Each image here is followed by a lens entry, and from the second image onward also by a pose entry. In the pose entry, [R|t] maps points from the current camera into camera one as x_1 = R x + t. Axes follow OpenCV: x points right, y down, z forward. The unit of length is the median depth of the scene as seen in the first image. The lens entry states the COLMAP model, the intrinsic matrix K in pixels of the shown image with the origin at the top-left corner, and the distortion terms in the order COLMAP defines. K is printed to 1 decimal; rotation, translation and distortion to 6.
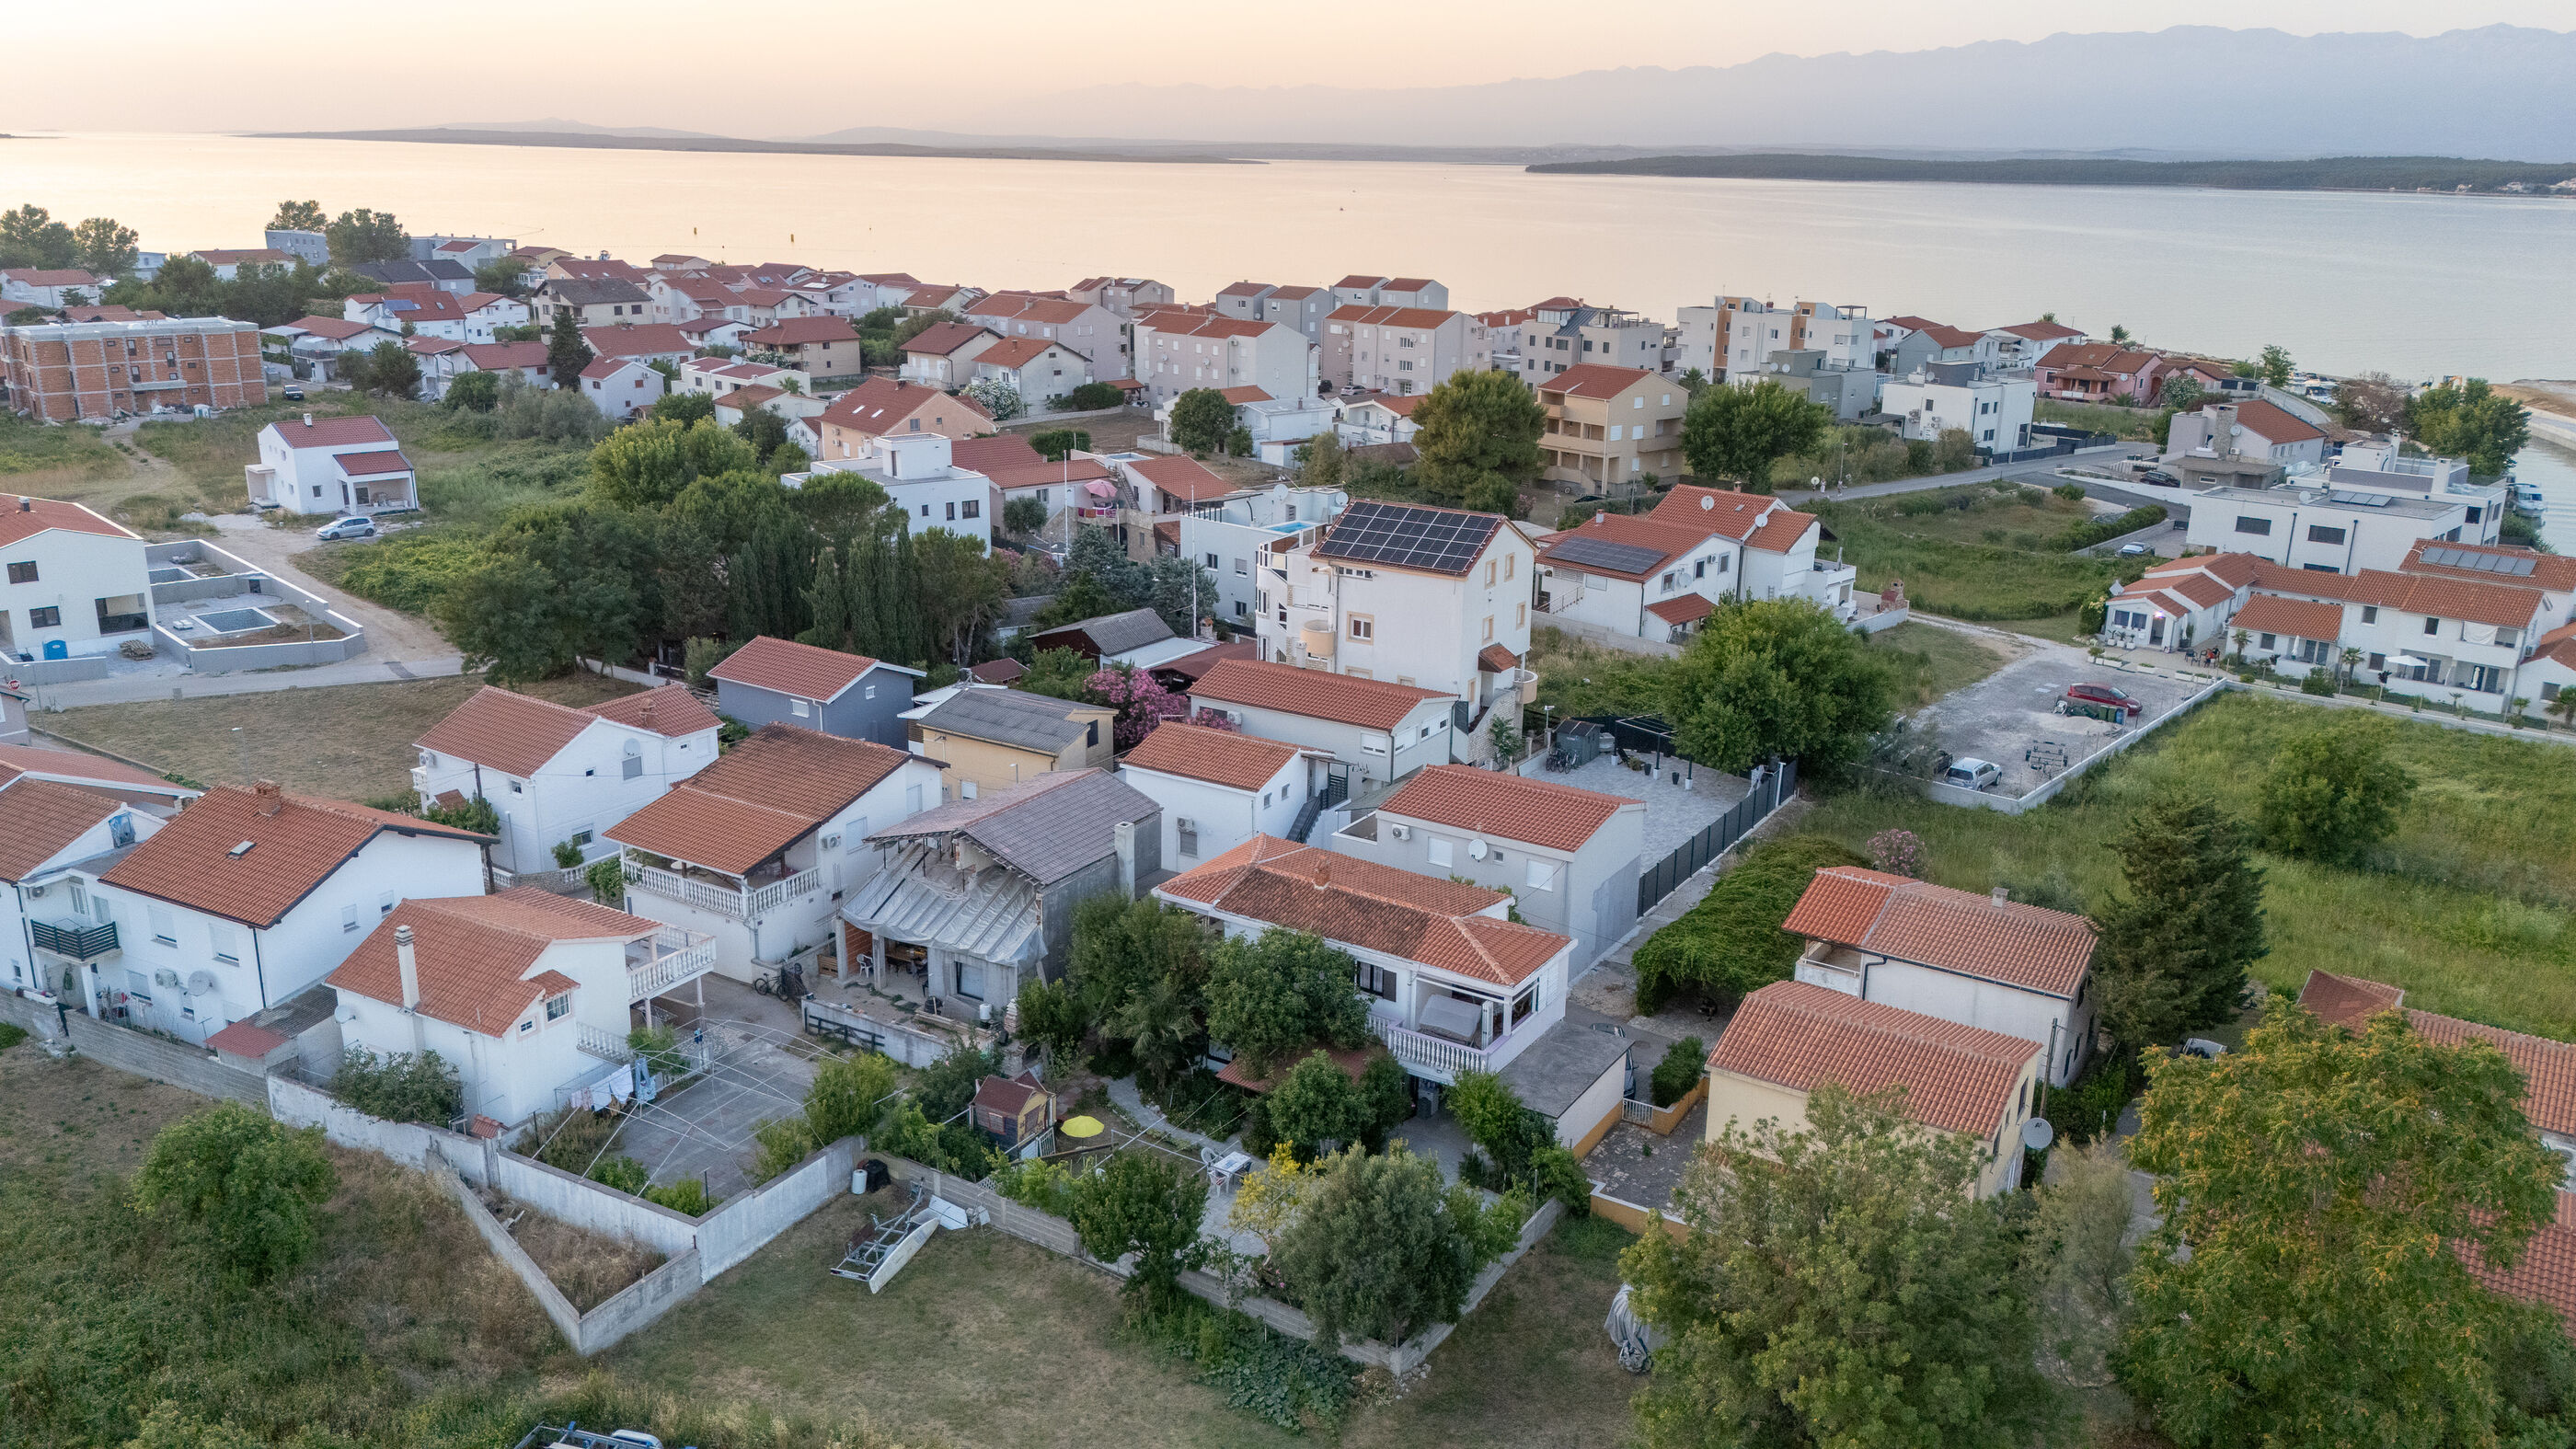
lens RADIAL K [[1916.0, 0, 1288.0], [0, 1916.0, 724.5], [0, 0, 1]] dist [0.076374, -0.080889]
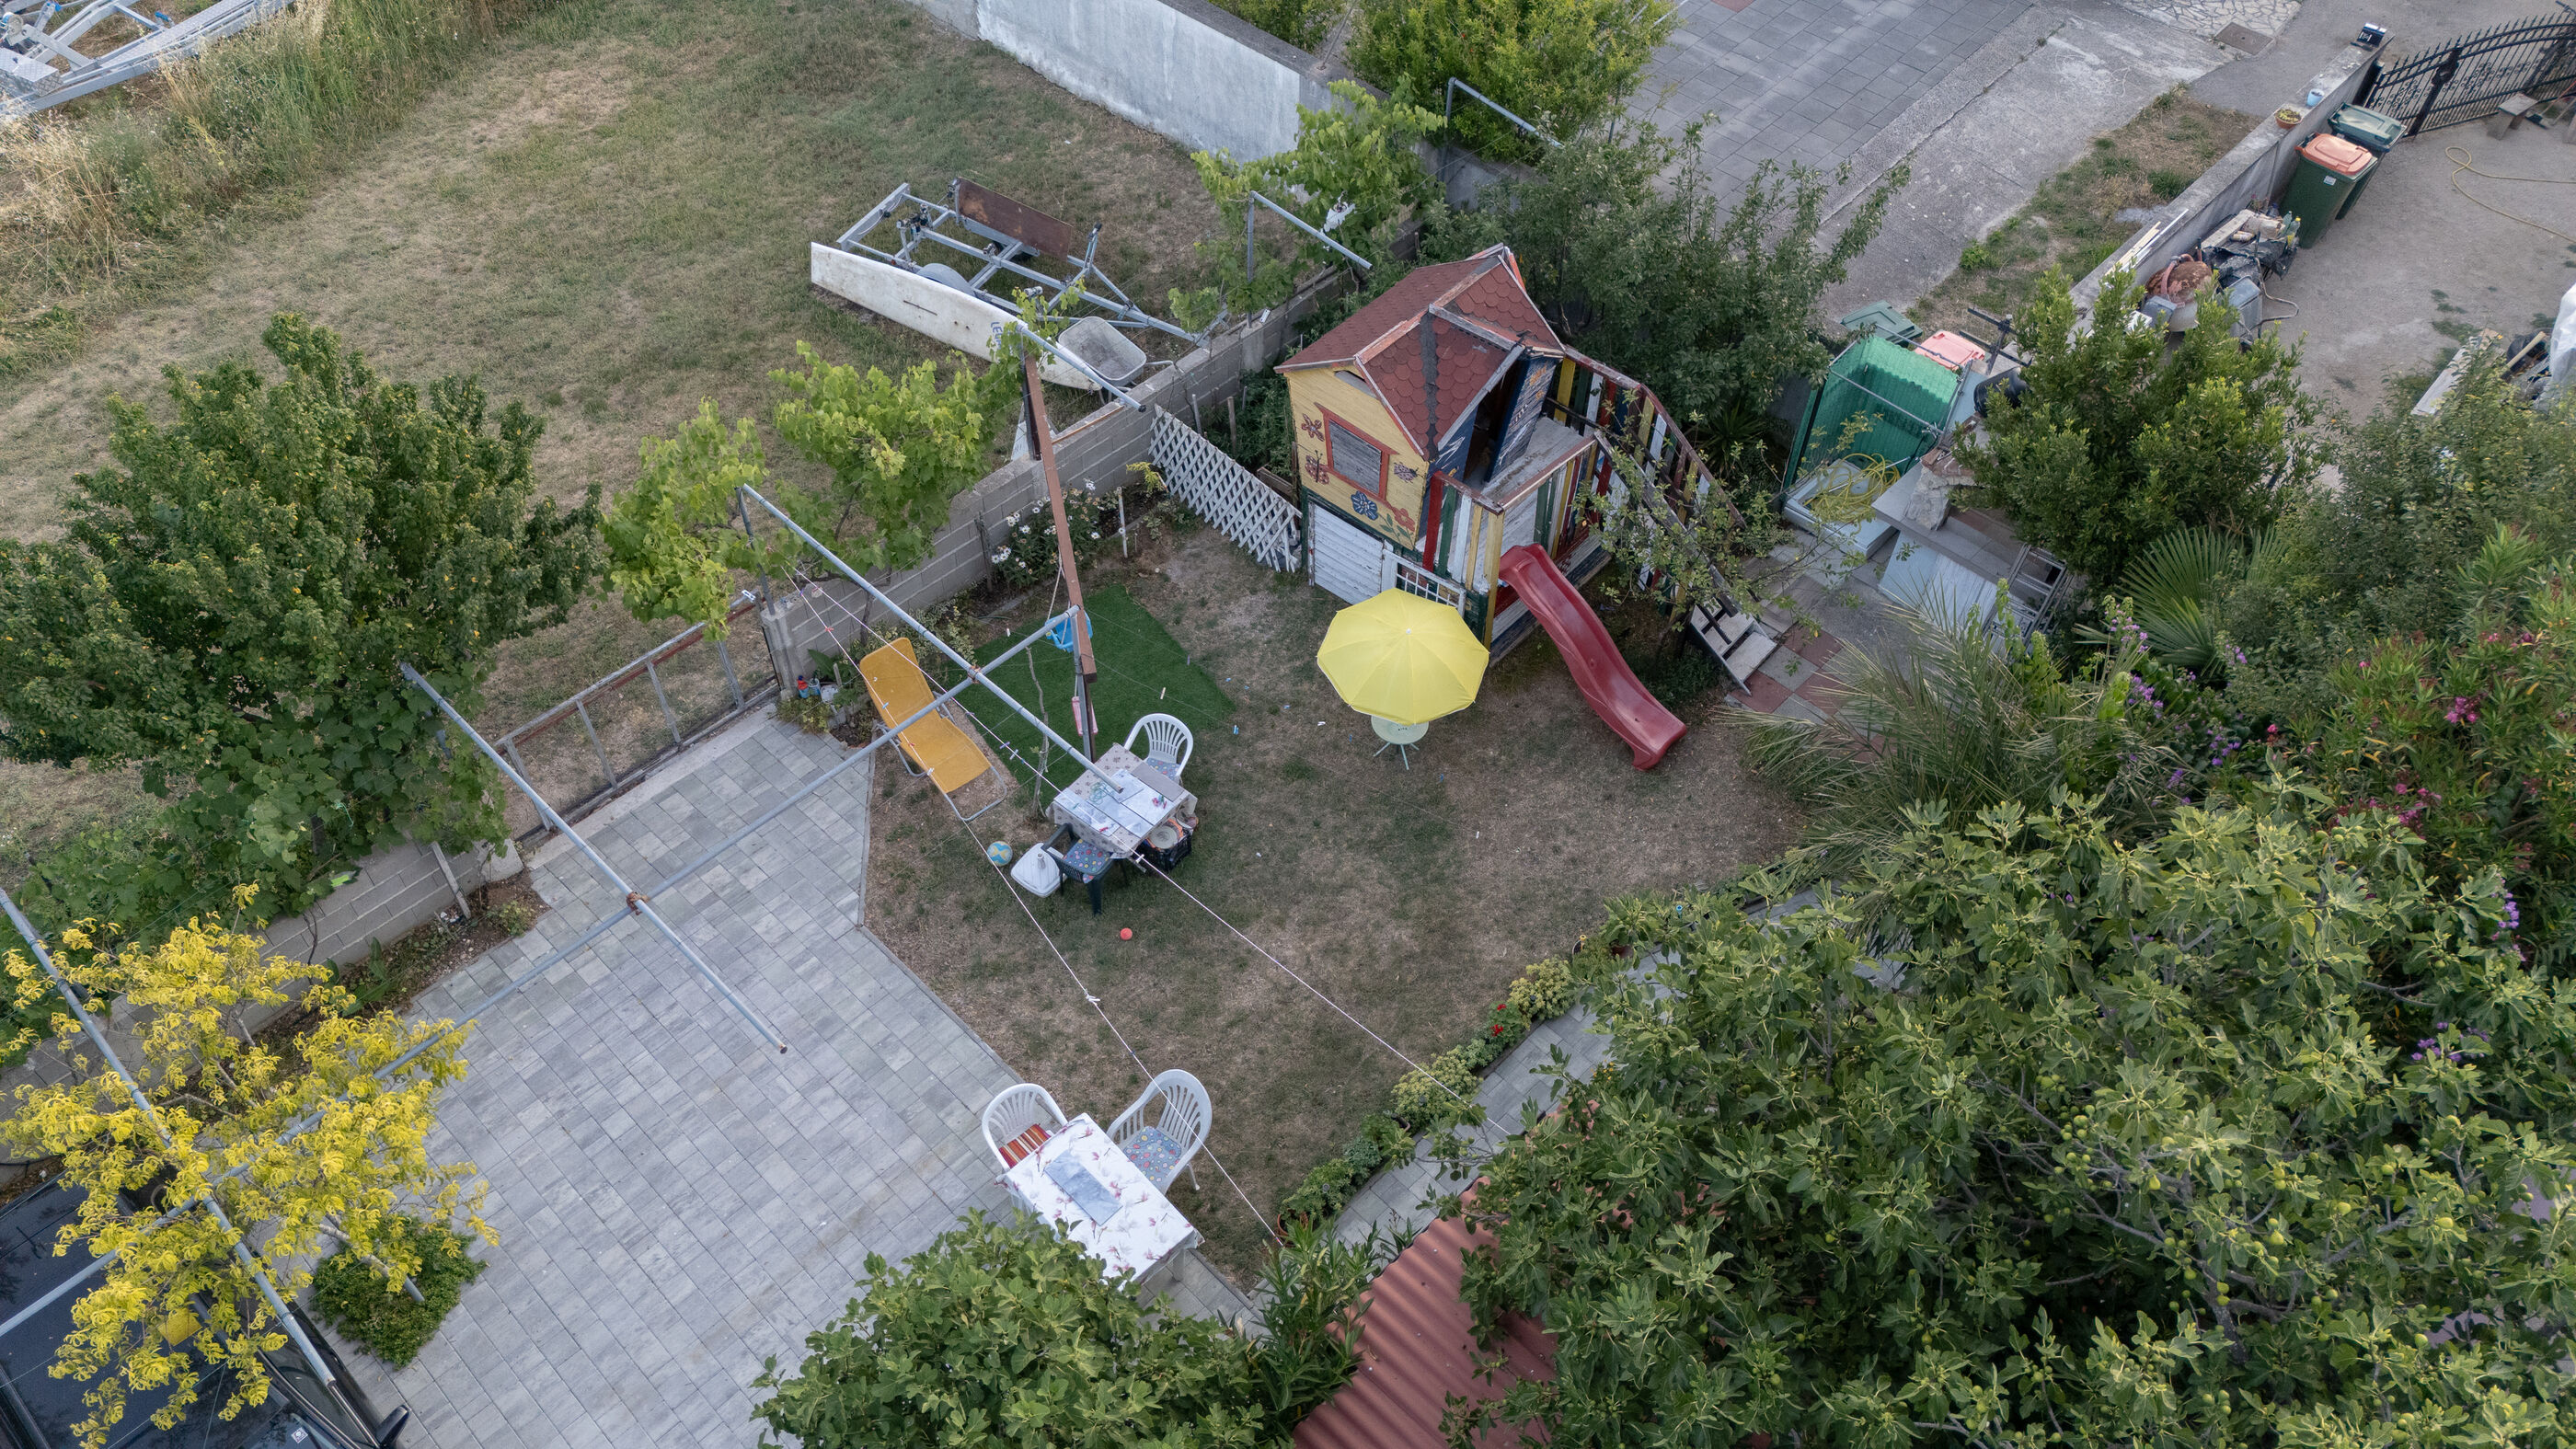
lens RADIAL K [[1916.0, 0, 1288.0], [0, 1916.0, 724.5], [0, 0, 1]] dist [0.076374, -0.080889]
pose [[-0.201209, 0.735583, -0.646863, 0.056549], [-0.306252, 0.580025, 0.754839, 0.028171], [0.930443, 0.349984, 0.108567, 0.859629]]
